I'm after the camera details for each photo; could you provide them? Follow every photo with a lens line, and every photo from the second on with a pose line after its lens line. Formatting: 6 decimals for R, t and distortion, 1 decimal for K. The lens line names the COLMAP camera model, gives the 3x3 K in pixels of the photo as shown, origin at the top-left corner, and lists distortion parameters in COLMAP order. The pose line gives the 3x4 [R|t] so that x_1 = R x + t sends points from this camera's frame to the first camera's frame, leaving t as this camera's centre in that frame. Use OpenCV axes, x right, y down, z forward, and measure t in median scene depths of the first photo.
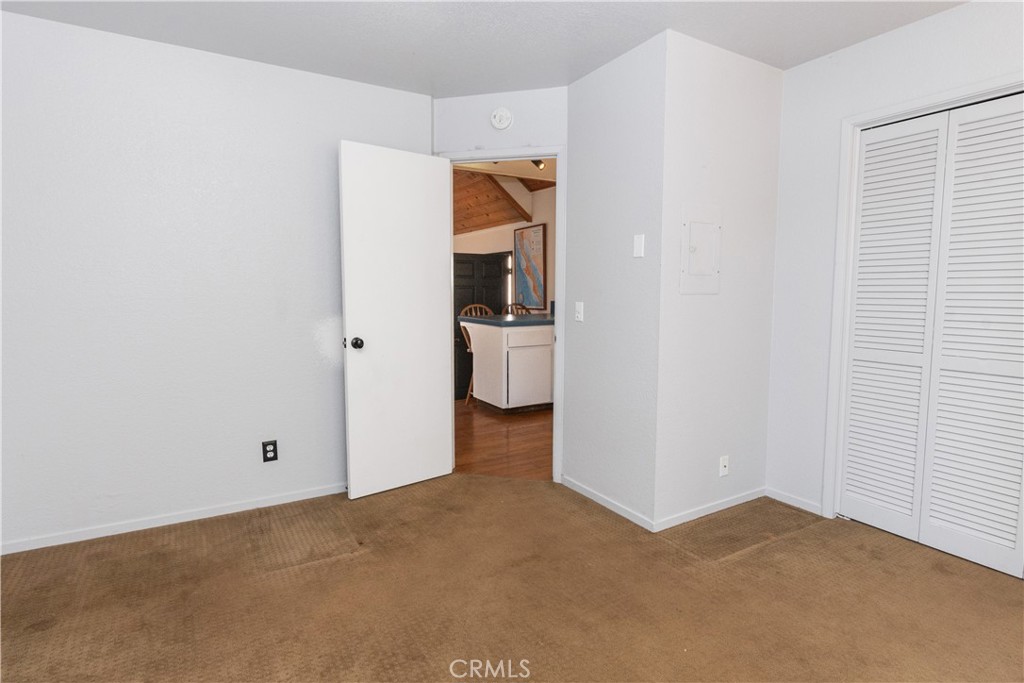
lens RADIAL K [[529.2, 0, 512.0], [0, 529.2, 341.5], [0, 0, 1]] dist [0.001272, 0.000189]
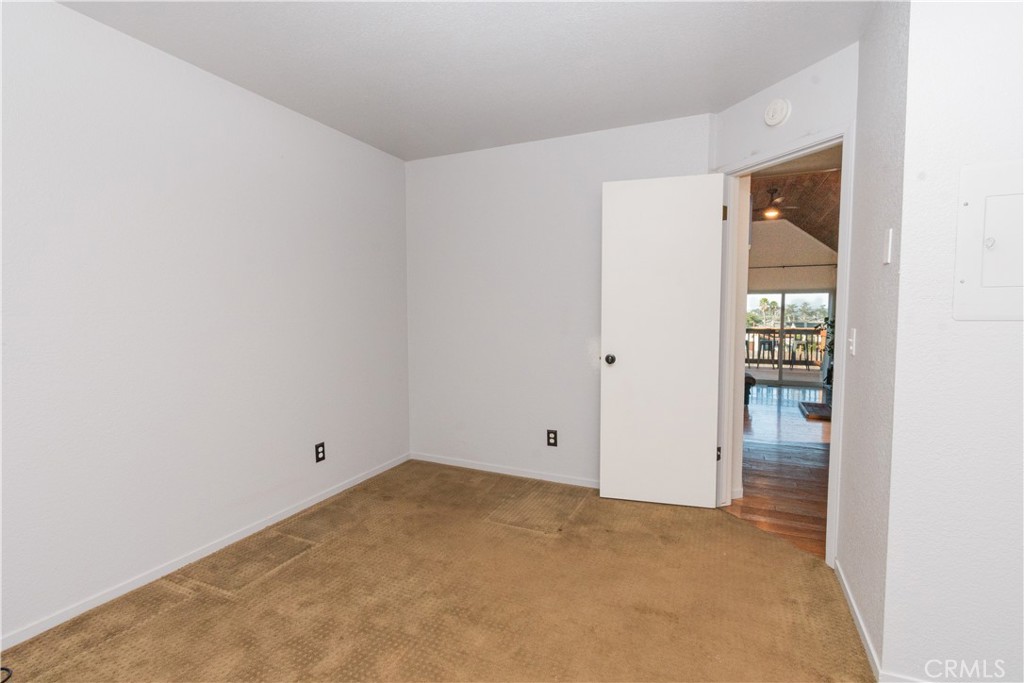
lens RADIAL K [[484.2, 0, 512.0], [0, 484.2, 341.5], [0, 0, 1]] dist [0.002356, 0.000151]
pose [[0.566241, 0.050810, -0.822672, 0.208574], [-0.077521, 0.996957, 0.008217, -0.012939], [0.820586, 0.059122, 0.568457, 0.116703]]
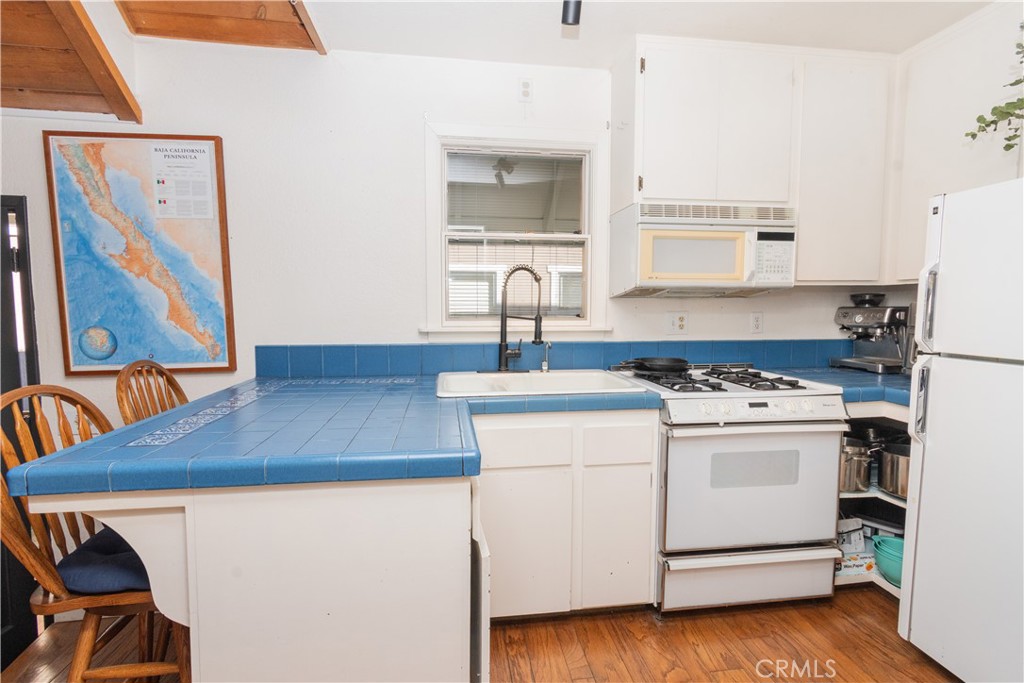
lens RADIAL K [[460.9, 0, 512.0], [0, 460.9, 341.5], [0, 0, 1]] dist [0.001233, -0.000168]
pose [[0.398048, -0.068070, 0.914836, -0.166564], [0.088759, 0.995422, 0.035447, -0.078243], [-0.913061, 0.067090, 0.402268, 0.723682]]
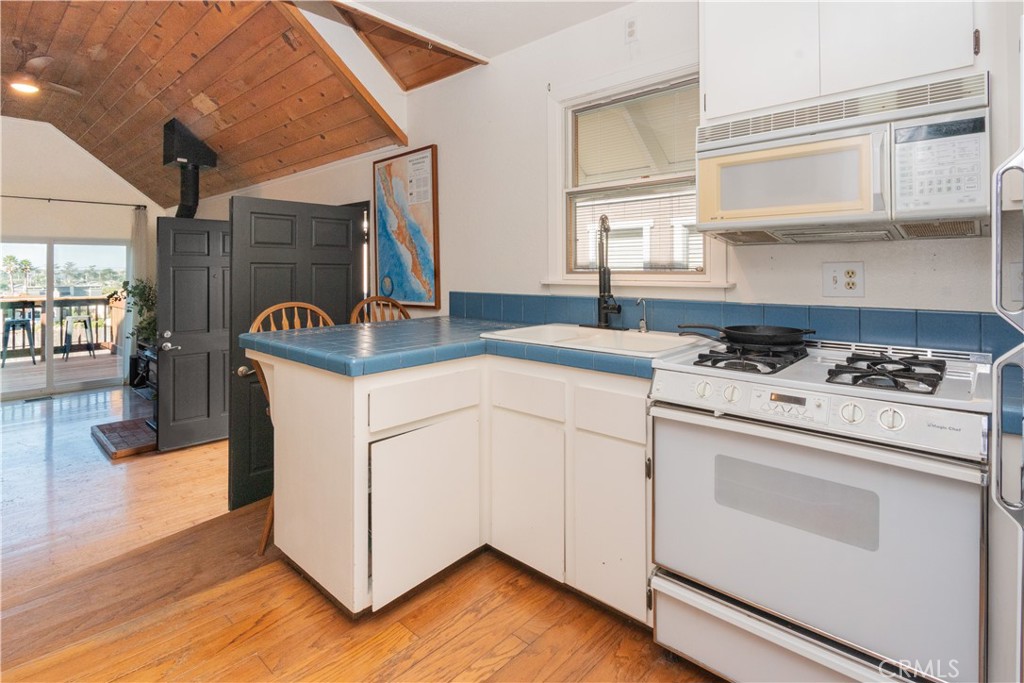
lens RADIAL K [[519.5, 0, 508.1], [0, 519.5, 270.6], [0, 0, 1]] dist [-0.003031, -0.001267]
pose [[0.962144, -0.004208, 0.272509, -0.010076], [0.030309, 0.995331, -0.091642, -0.051003], [-0.270851, 0.096432, 0.957779, 0.518519]]
